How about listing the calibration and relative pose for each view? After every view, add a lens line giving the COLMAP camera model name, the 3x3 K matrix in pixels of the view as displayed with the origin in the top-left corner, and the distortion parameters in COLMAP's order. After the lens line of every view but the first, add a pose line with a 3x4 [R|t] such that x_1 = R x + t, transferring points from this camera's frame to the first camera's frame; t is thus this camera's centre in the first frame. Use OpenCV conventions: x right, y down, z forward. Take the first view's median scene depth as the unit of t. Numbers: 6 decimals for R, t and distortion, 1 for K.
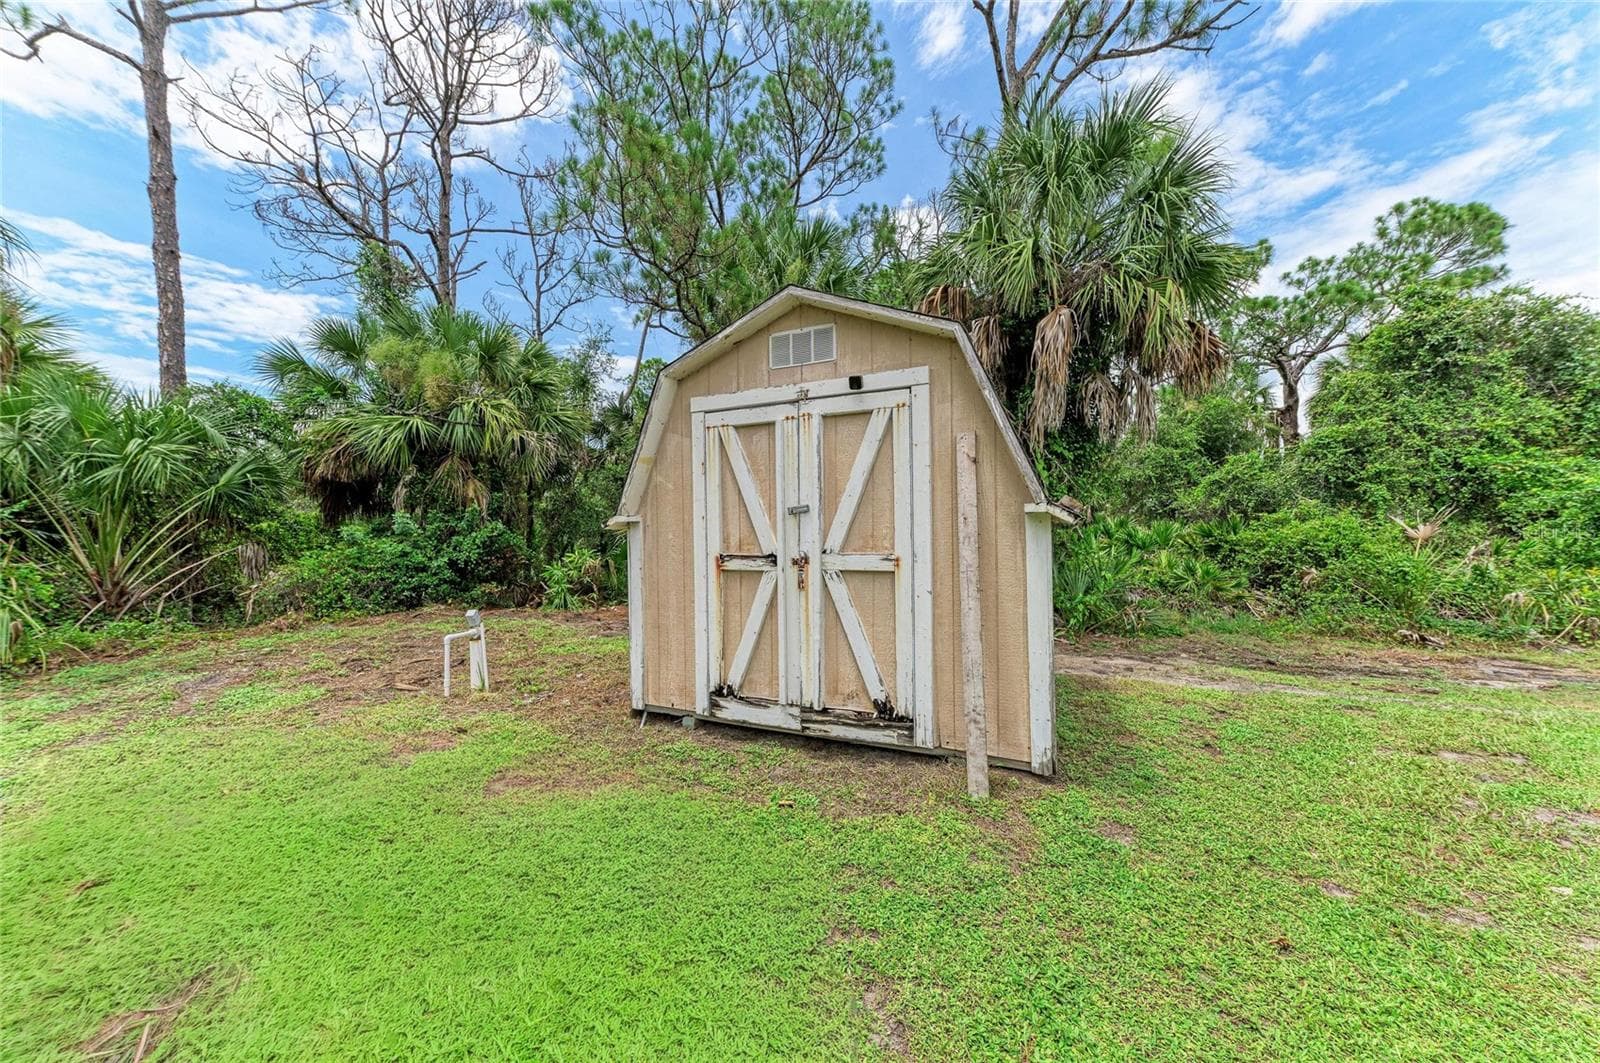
lens RADIAL K [[547.8, 0, 823.5], [0, 547.8, 526.5], [0, 0, 1]] dist [0.001788, 0.000134]
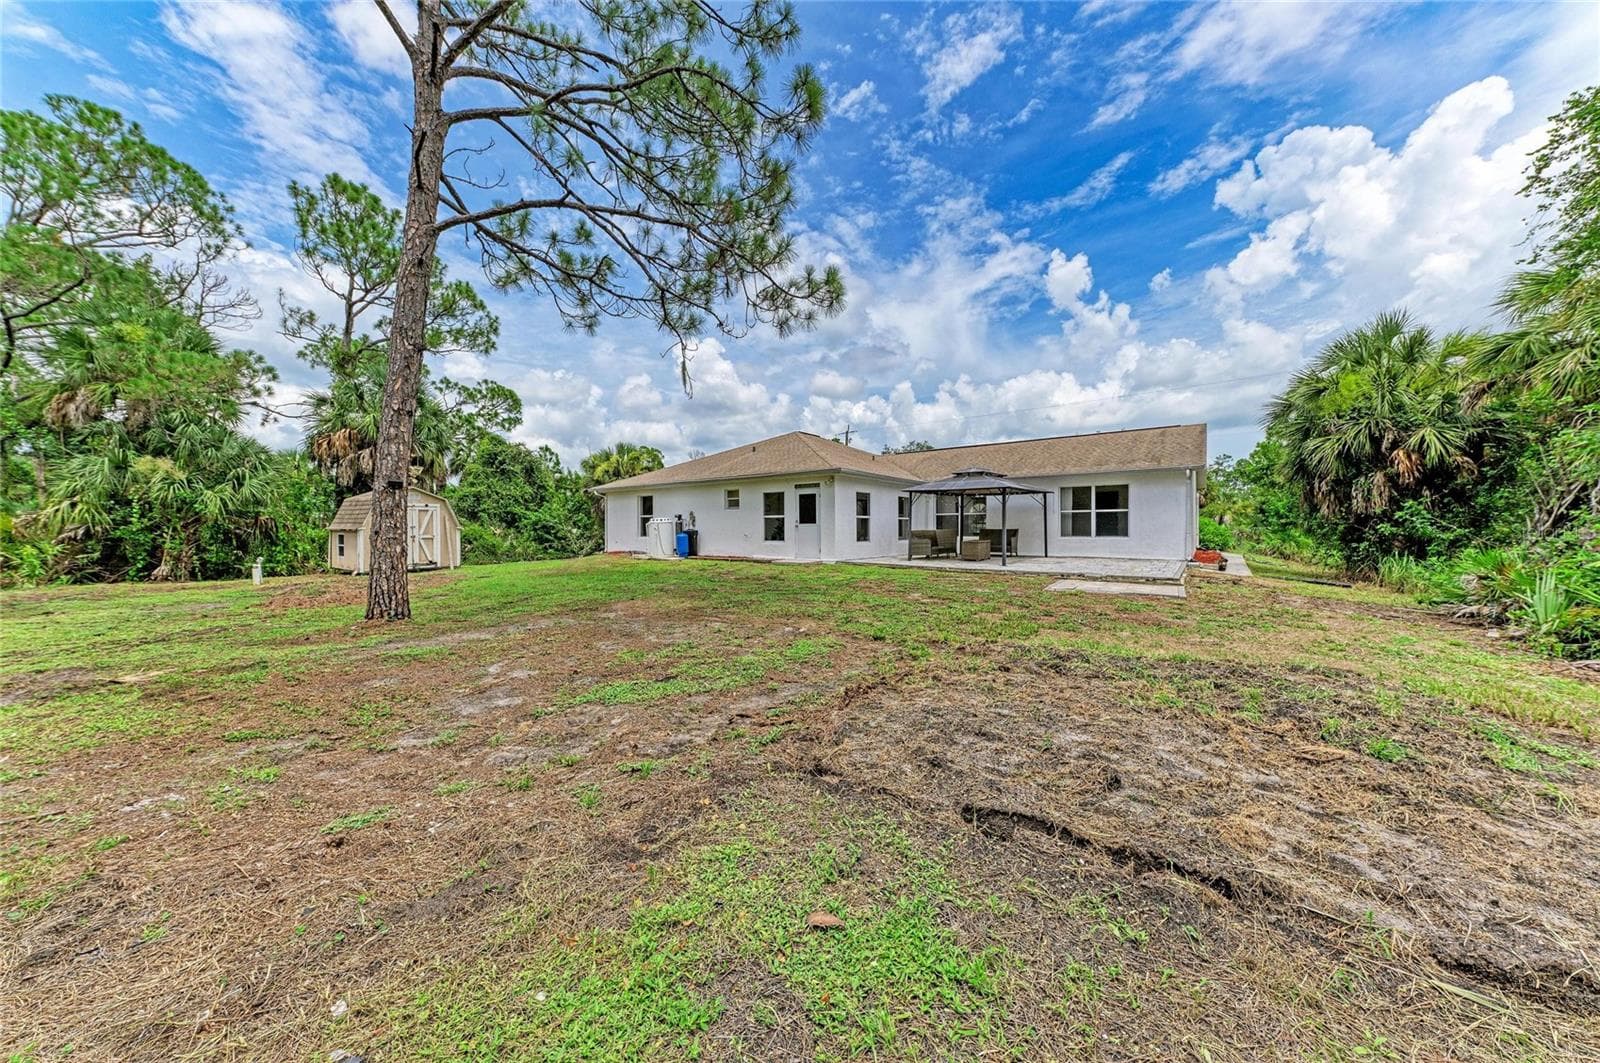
lens RADIAL K [[572.0, 0, 798.5], [0, 572.0, 546.2], [0, 0, 1]] dist [0.001091, 0.000116]
pose [[0.245387, -0.027977, 0.969021, -1.233191], [-0.006181, 0.999518, 0.030423, -0.013051], [-0.969405, -0.013455, 0.245096, -1.088189]]
